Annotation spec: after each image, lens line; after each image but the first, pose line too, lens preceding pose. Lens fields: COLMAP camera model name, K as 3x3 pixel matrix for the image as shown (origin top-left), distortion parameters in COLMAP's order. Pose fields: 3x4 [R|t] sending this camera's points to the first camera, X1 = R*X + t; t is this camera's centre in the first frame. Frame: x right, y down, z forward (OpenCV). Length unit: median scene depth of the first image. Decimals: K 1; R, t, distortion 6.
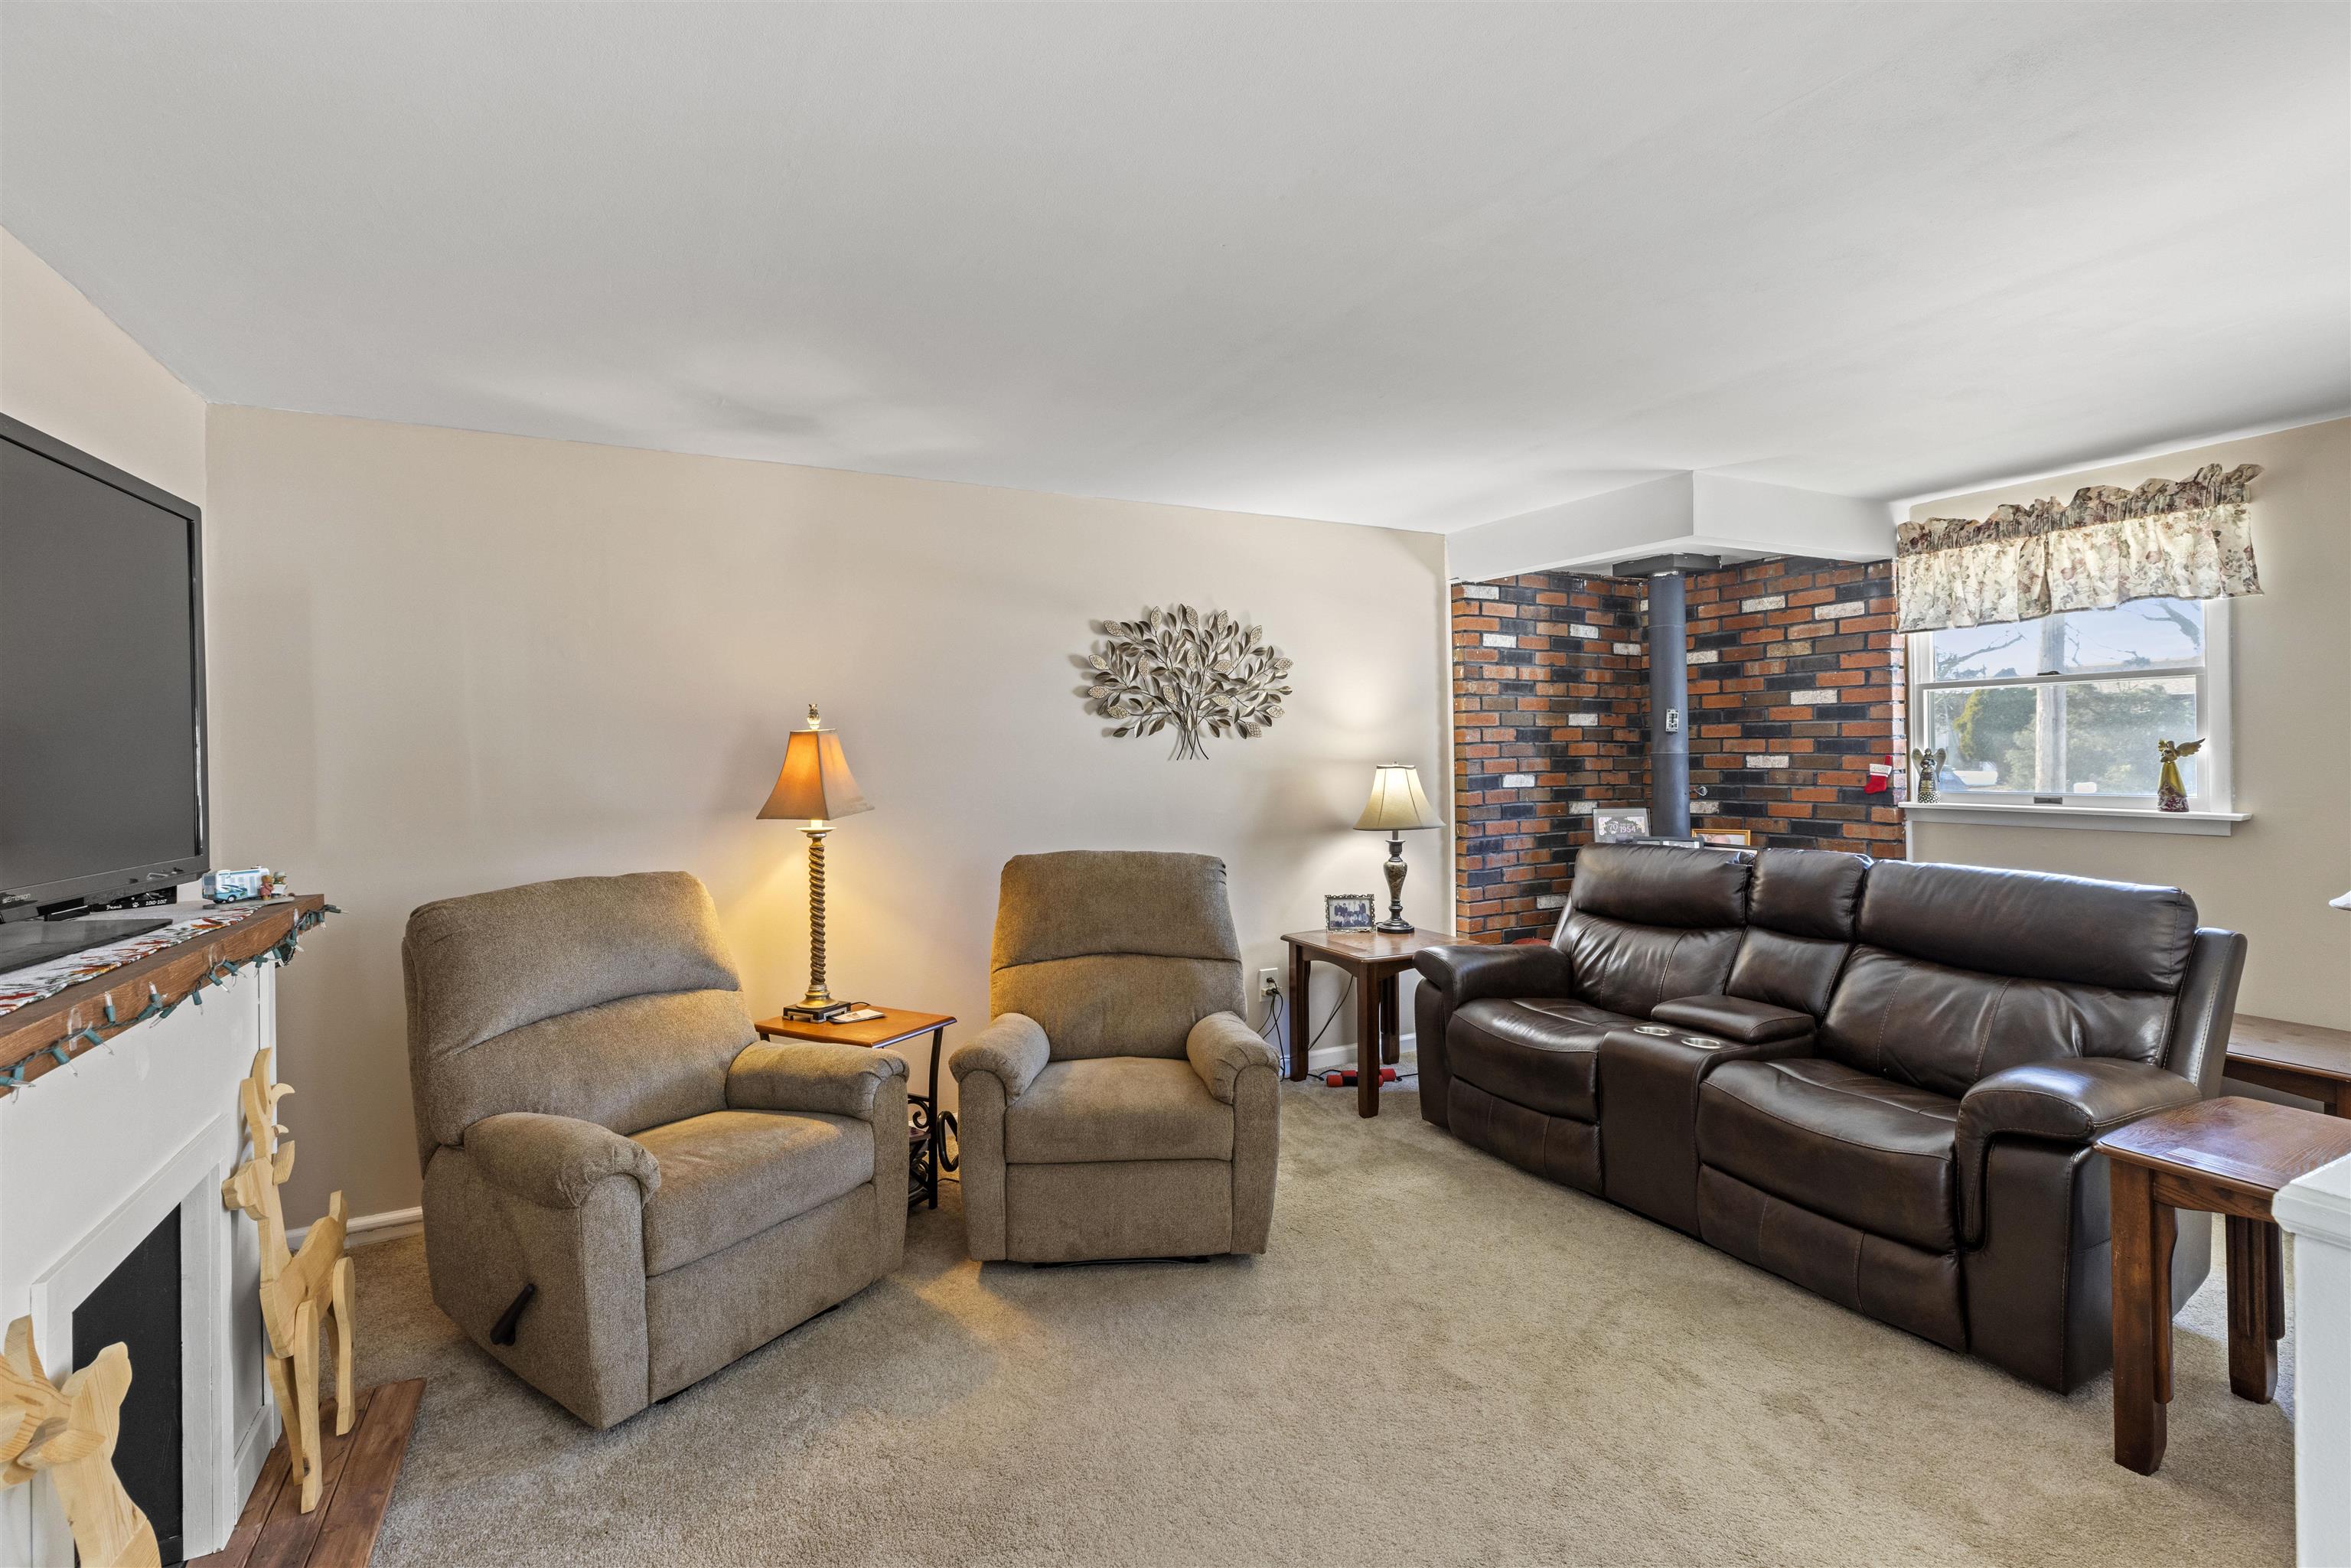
lens RADIAL K [[1080.8, 0, 1187.6], [0, 1080.8, 743.4], [0, 0, 1]] dist [-0.000099, 0.002772]
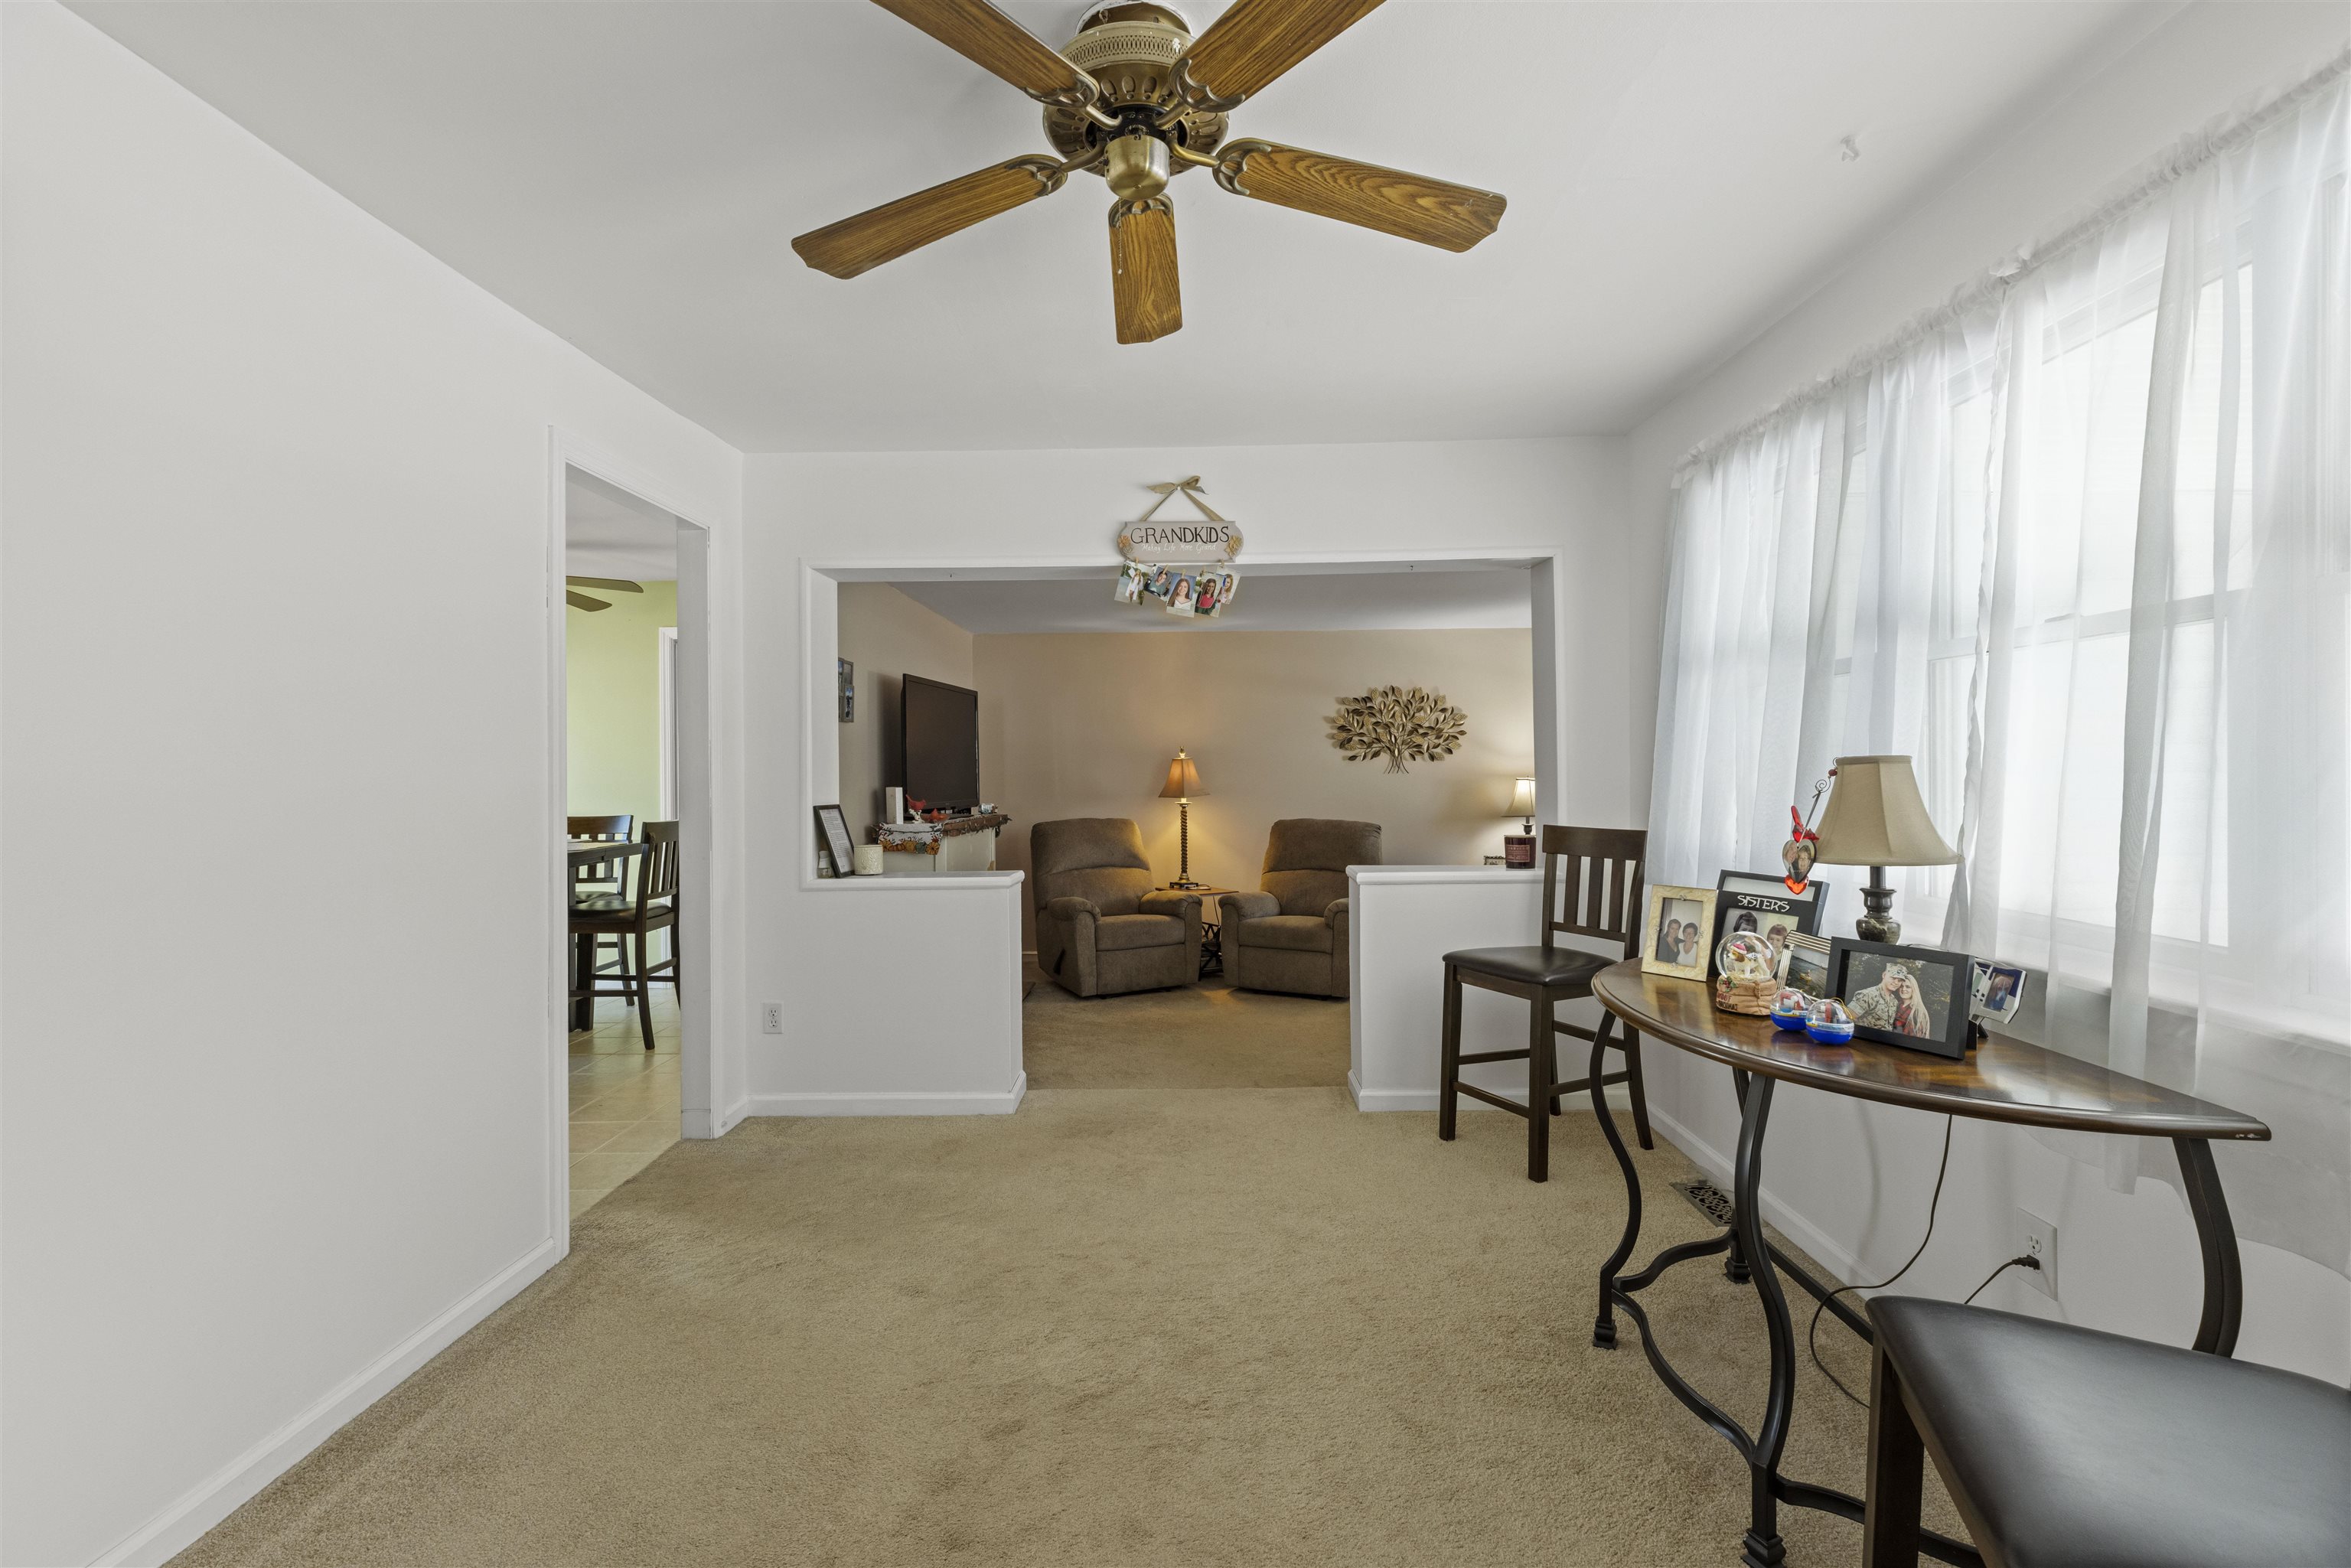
lens RADIAL K [[1080.8, 0, 1176.5], [0, 1080.8, 779.5], [0, 0, 1]] dist [-0.000099, 0.002772]
pose [[0.865718, 0.009458, -0.500443, 0.599343], [-0.001010, 0.999852, 0.017150, -0.005161], [0.500532, -0.014341, 0.865600, -0.735926]]
